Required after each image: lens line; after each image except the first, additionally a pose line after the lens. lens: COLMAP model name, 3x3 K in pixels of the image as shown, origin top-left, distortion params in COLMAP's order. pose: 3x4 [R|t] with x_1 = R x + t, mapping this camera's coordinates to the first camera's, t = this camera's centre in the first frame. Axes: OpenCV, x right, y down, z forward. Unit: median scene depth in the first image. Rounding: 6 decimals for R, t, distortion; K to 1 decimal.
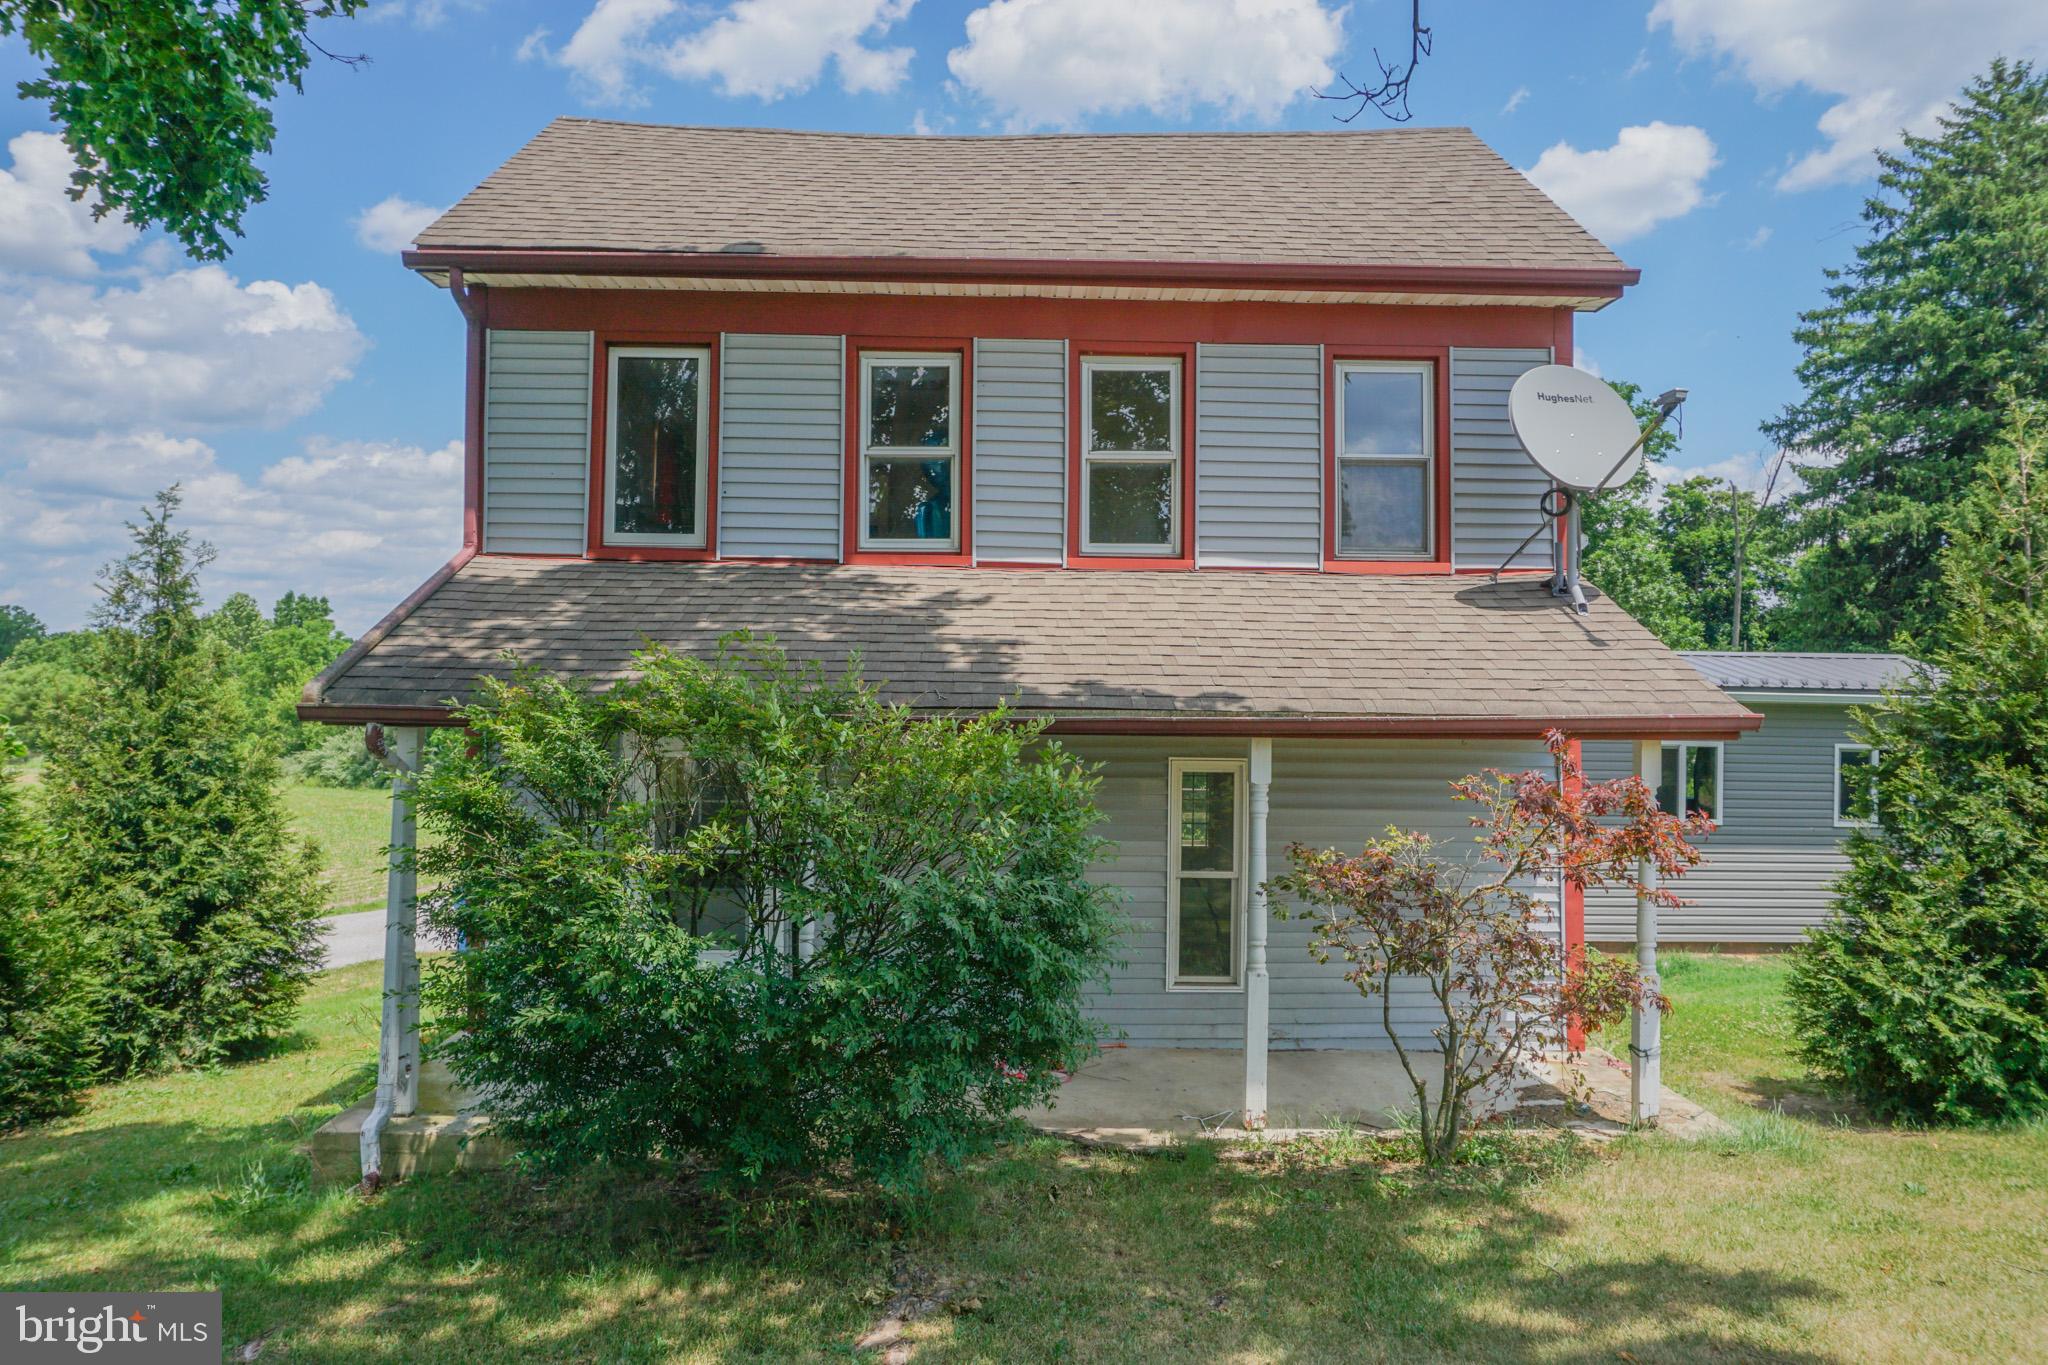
lens RADIAL K [[1360.6, 0, 1014.3], [0, 1360.6, 673.8], [0, 0, 1]] dist [-0.034824, 0.008148]
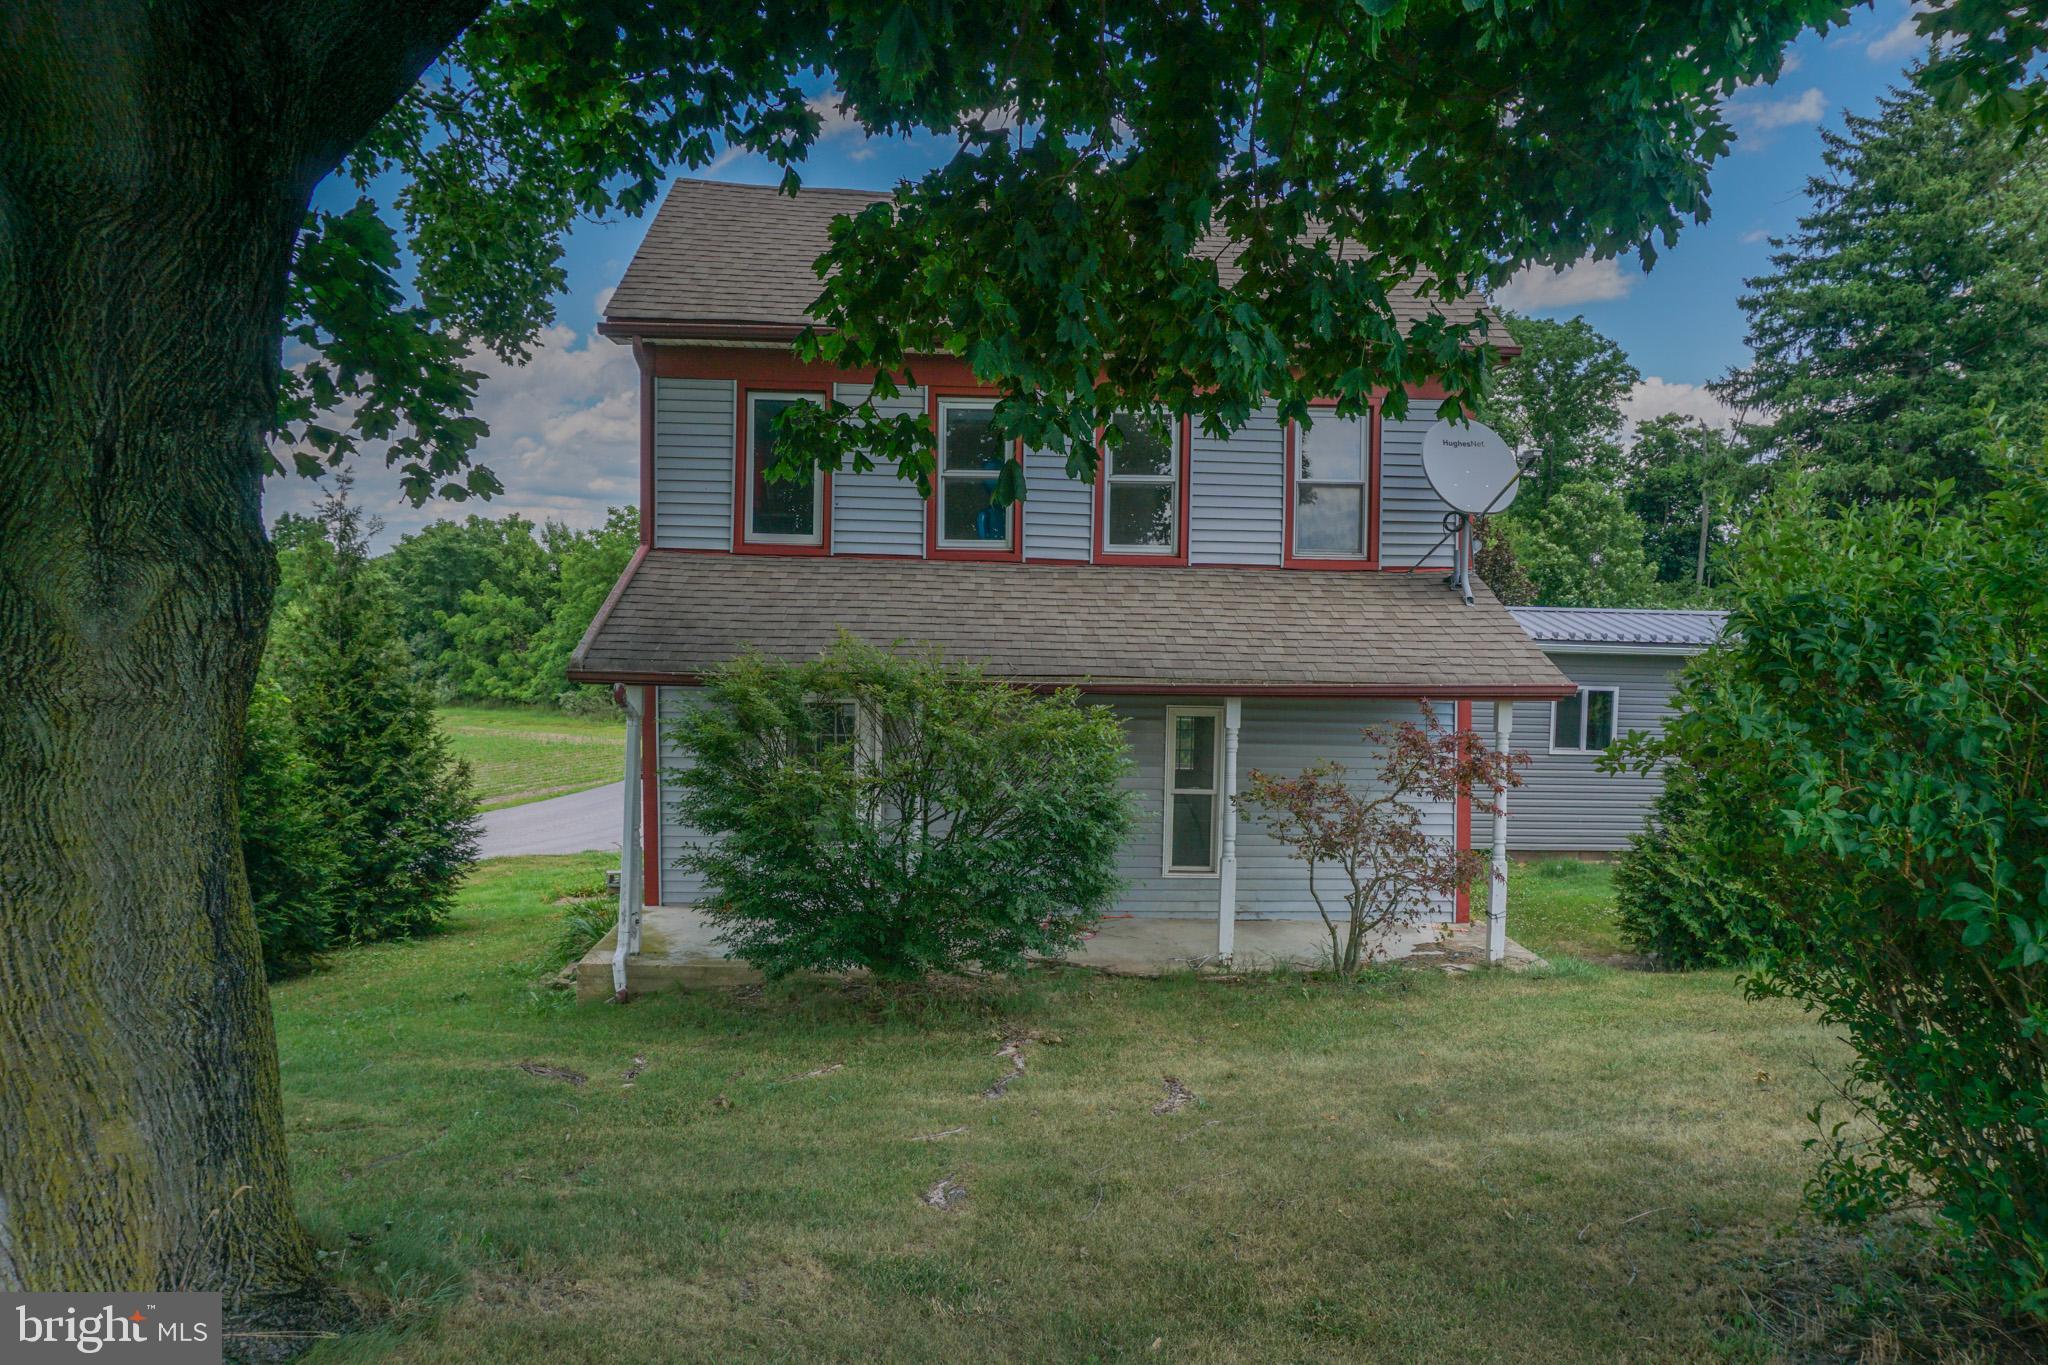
lens RADIAL K [[1333.8, 0, 1013.3], [0, 1333.8, 671.1], [0, 0, 1]] dist [-0.050088, 0.000408]
pose [[0.999924, 0.007581, 0.009689, -0.050287], [-0.008096, 0.998495, 0.054242, -0.041394], [-0.009263, -0.054316, 0.998481, -0.308570]]
